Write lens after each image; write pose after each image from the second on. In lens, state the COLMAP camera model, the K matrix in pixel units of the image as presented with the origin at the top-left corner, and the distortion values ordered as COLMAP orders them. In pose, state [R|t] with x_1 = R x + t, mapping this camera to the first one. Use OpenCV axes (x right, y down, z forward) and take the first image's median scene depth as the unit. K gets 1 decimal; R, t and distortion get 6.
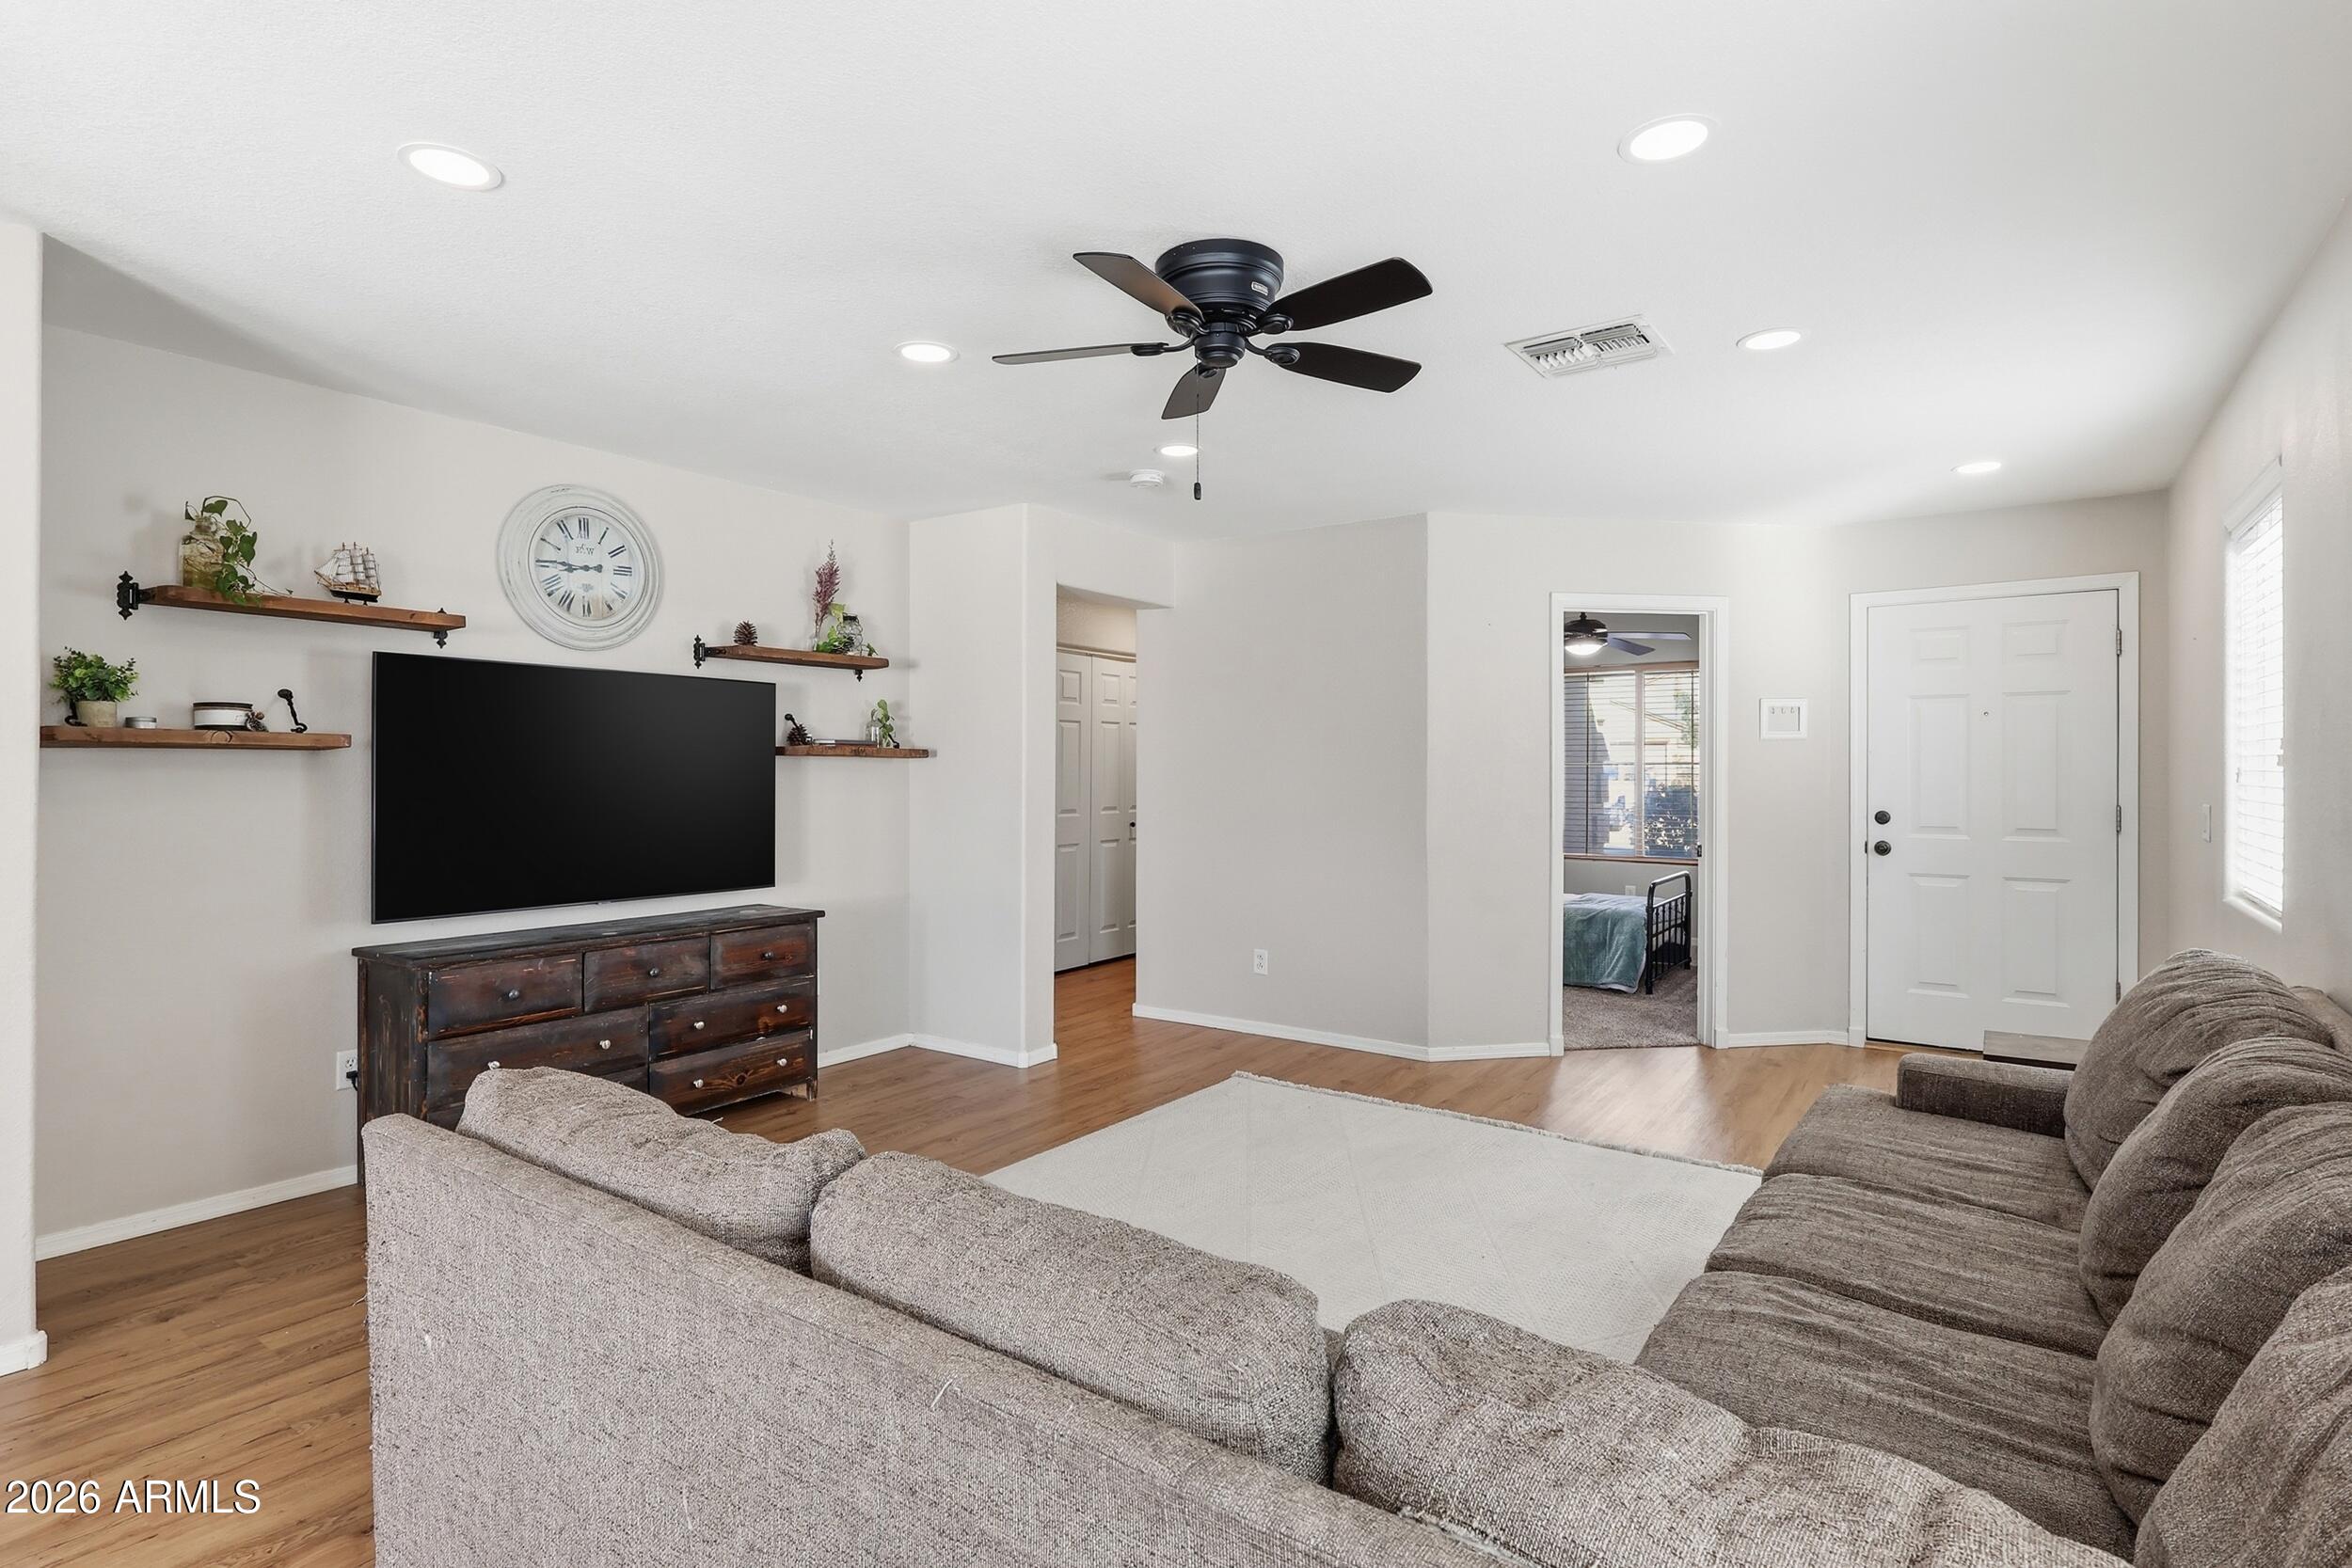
lens RADIAL K [[1126.4, 0, 1176.2], [0, 1126.4, 781.4], [0, 0, 1]] dist [-0.002507, -0.000050]
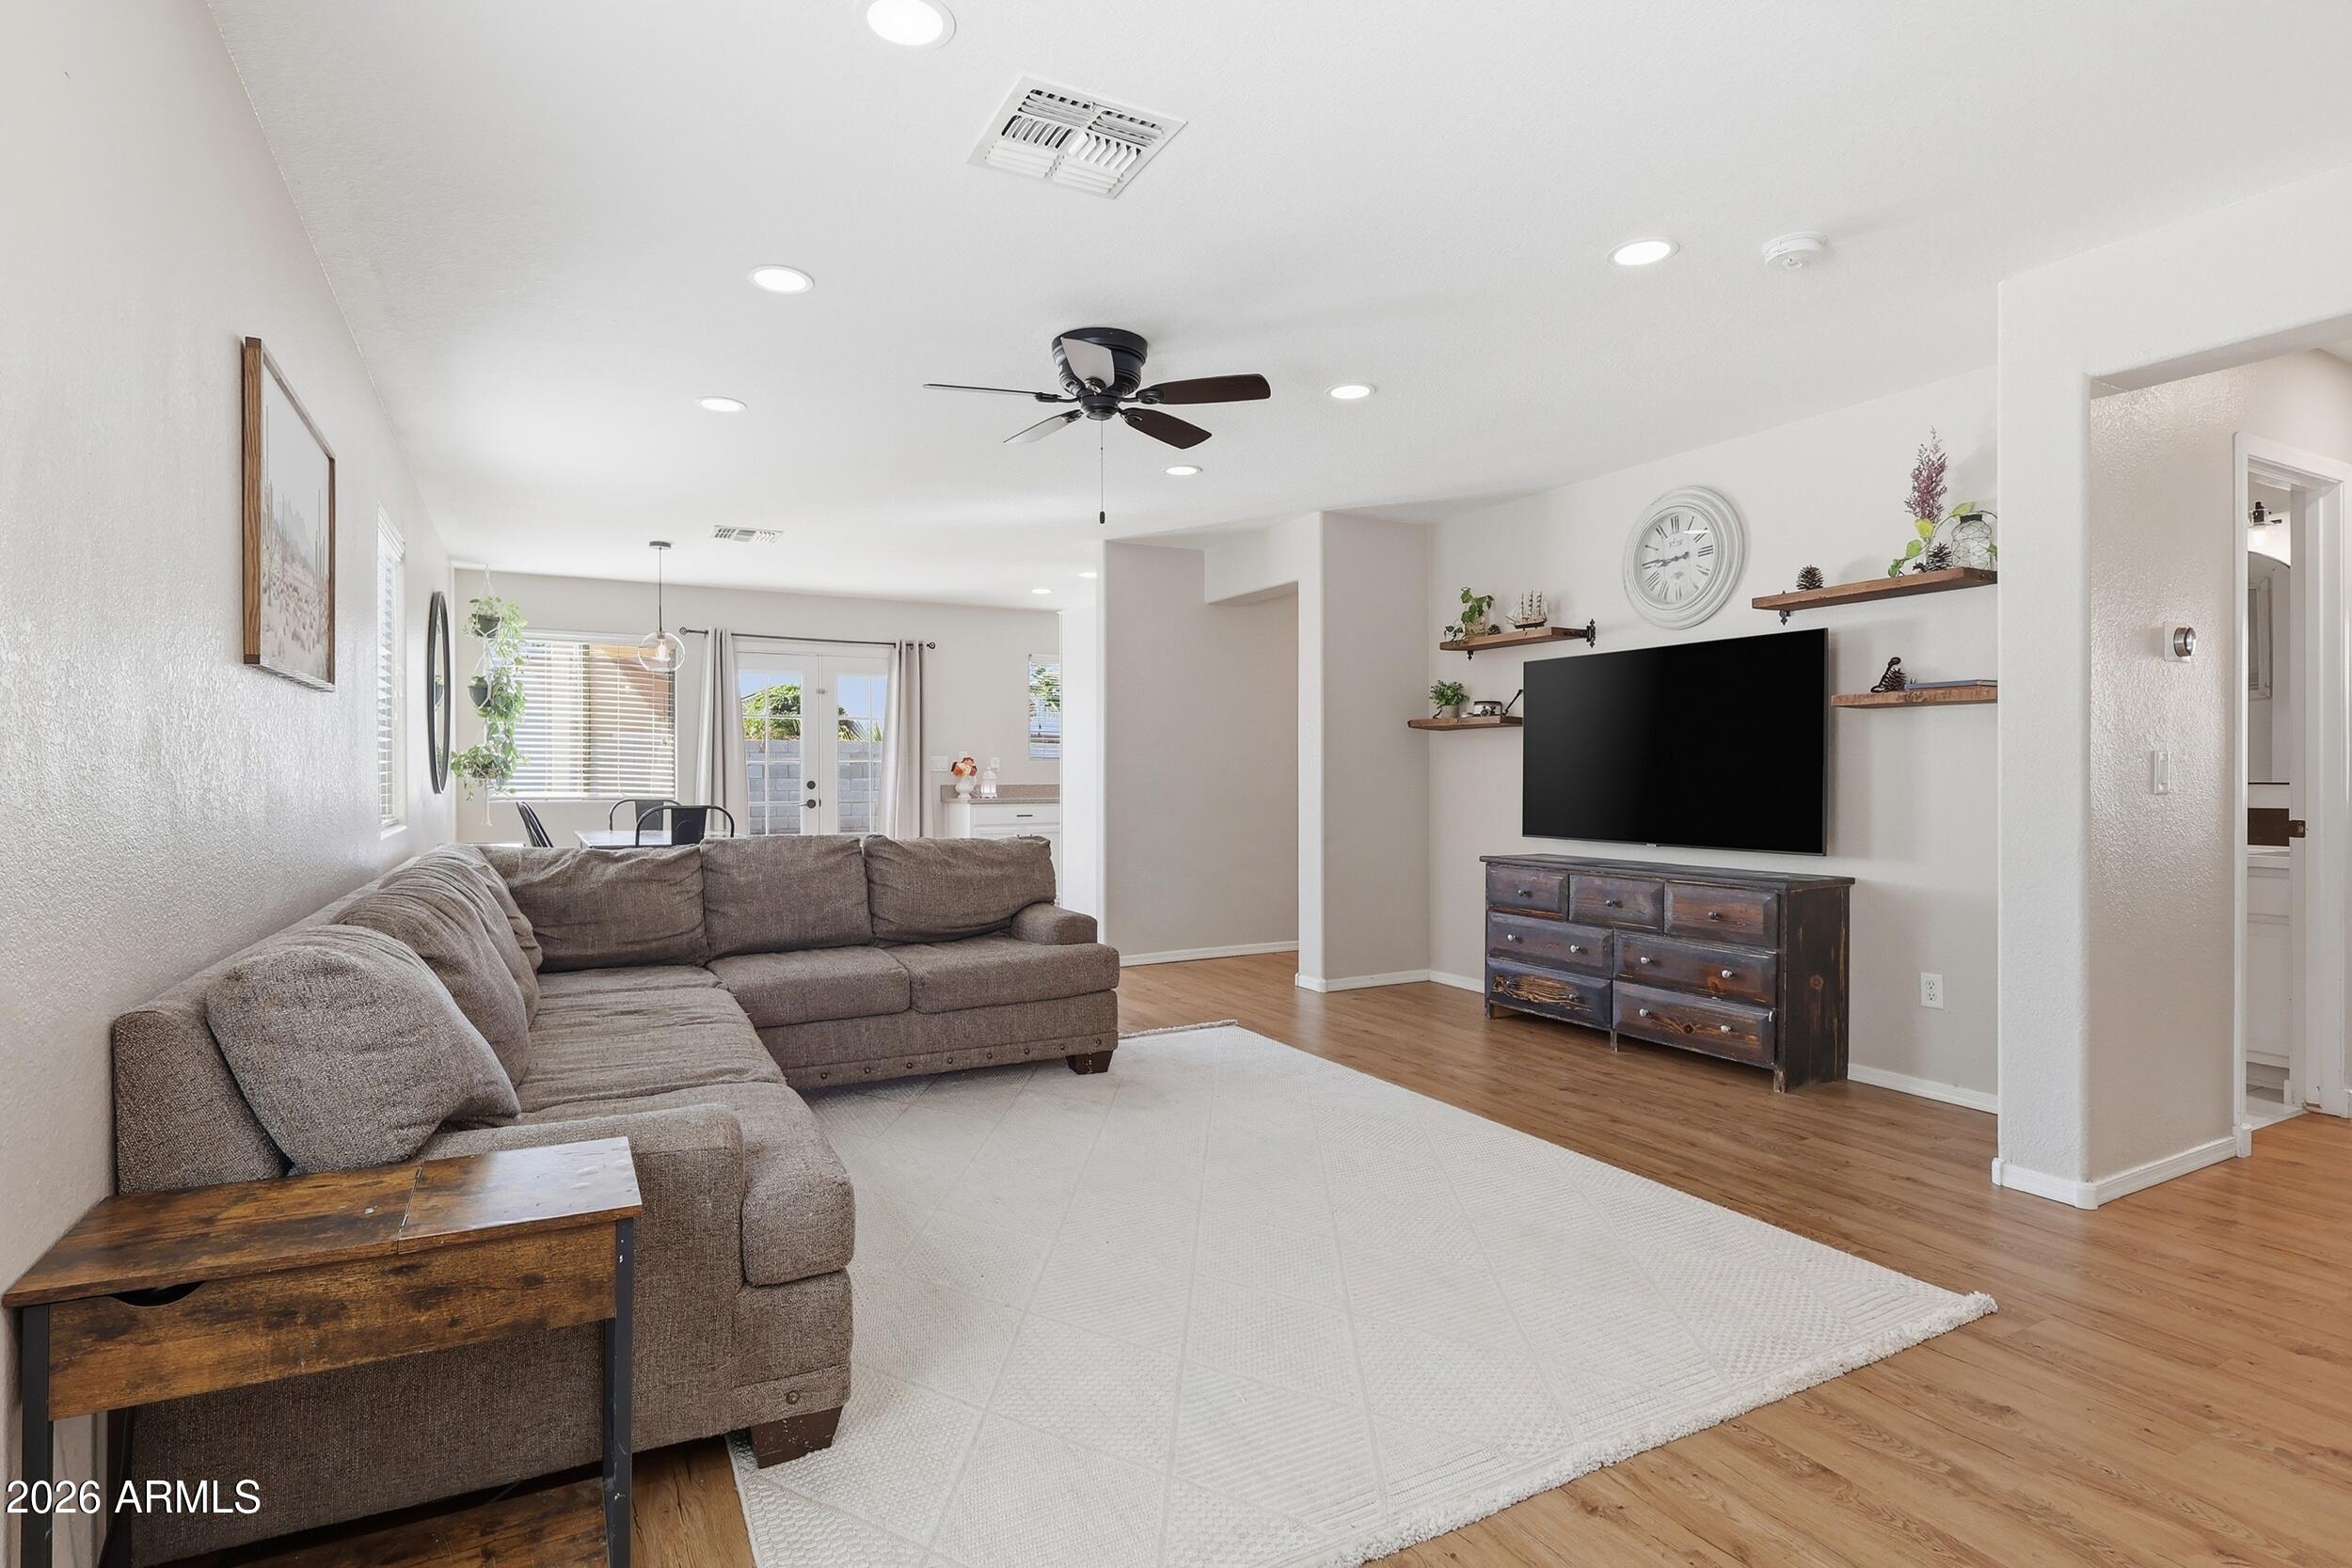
lens RADIAL K [[1126.4, 0, 1085.7], [0, 1126.4, 783.4], [0, 0, 1]] dist [-0.002507, -0.000050]
pose [[-0.488484, 0.008462, -0.872532, 0.782357], [-0.004278, 0.999918, 0.012092, 0.031030], [0.872562, 0.009639, -0.488408, 1.027920]]
